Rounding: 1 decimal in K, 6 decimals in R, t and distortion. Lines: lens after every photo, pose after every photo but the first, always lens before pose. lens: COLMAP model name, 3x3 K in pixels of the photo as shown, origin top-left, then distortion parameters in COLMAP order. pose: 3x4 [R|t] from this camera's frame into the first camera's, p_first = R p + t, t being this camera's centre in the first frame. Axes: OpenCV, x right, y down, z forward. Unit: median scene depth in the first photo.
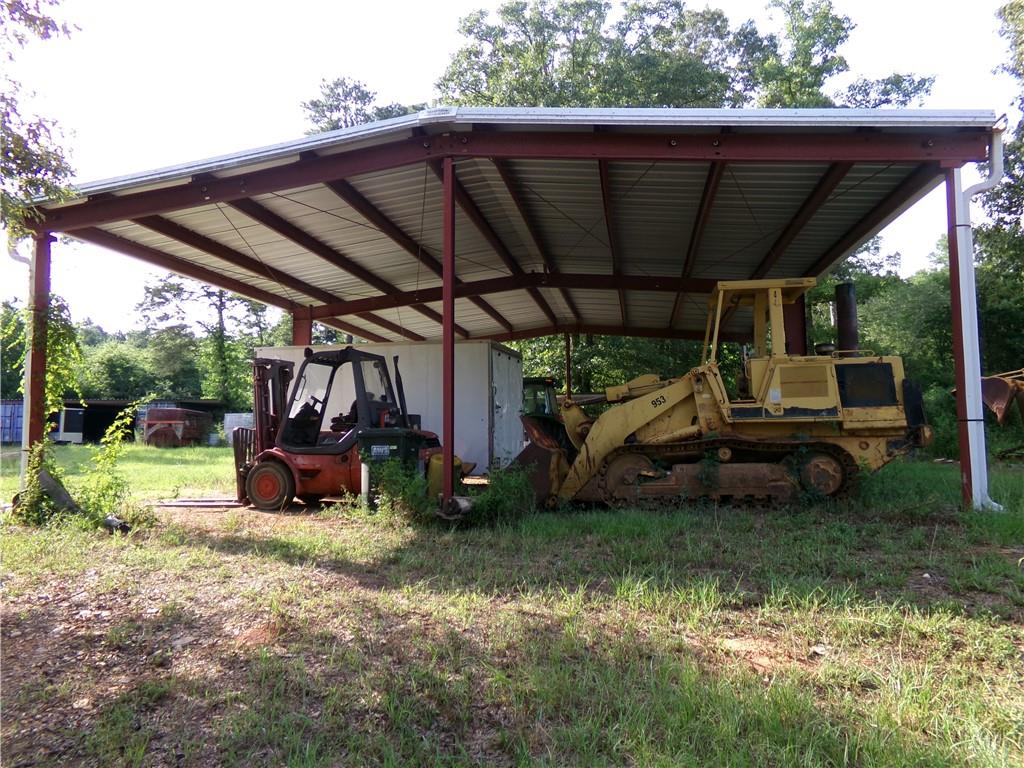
lens RADIAL K [[677.9, 0, 513.9], [0, 677.9, 383.0], [0, 0, 1]] dist [-0.012420, 0.027153]
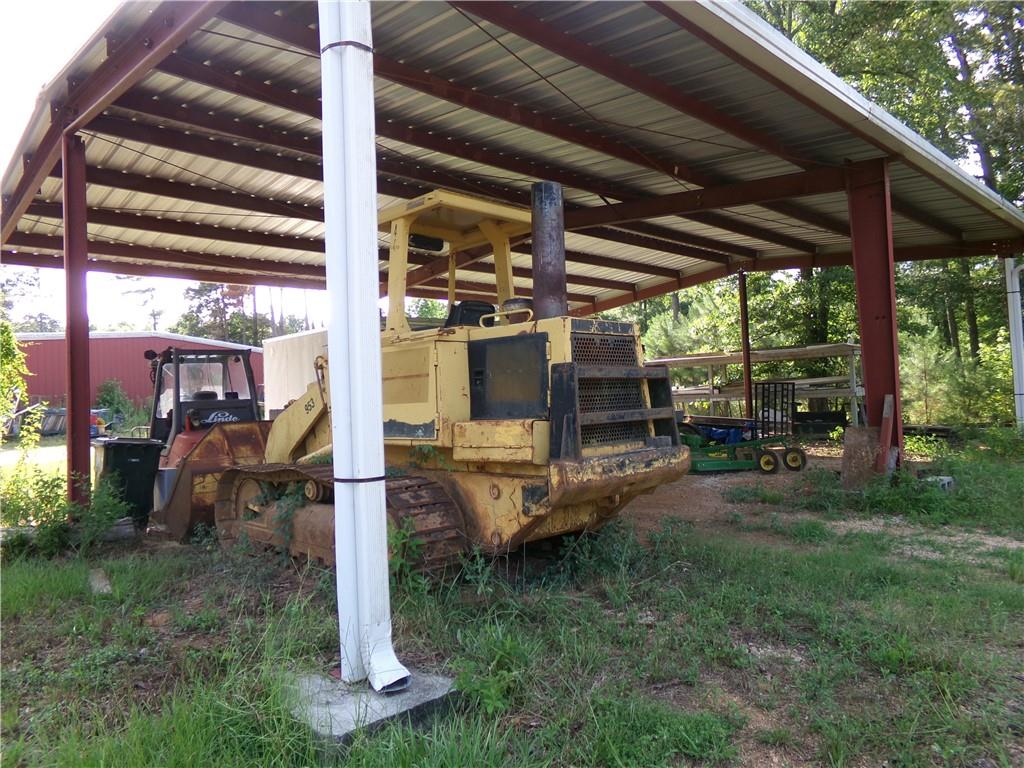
lens RADIAL K [[677.9, 0, 513.9], [0, 677.9, 383.0], [0, 0, 1]] dist [-0.012420, 0.027153]
pose [[0.800090, -0.021660, -0.599489, 0.856860], [0.070486, 0.995820, 0.058092, -0.023682], [0.595724, -0.088734, 0.798272, 0.588697]]
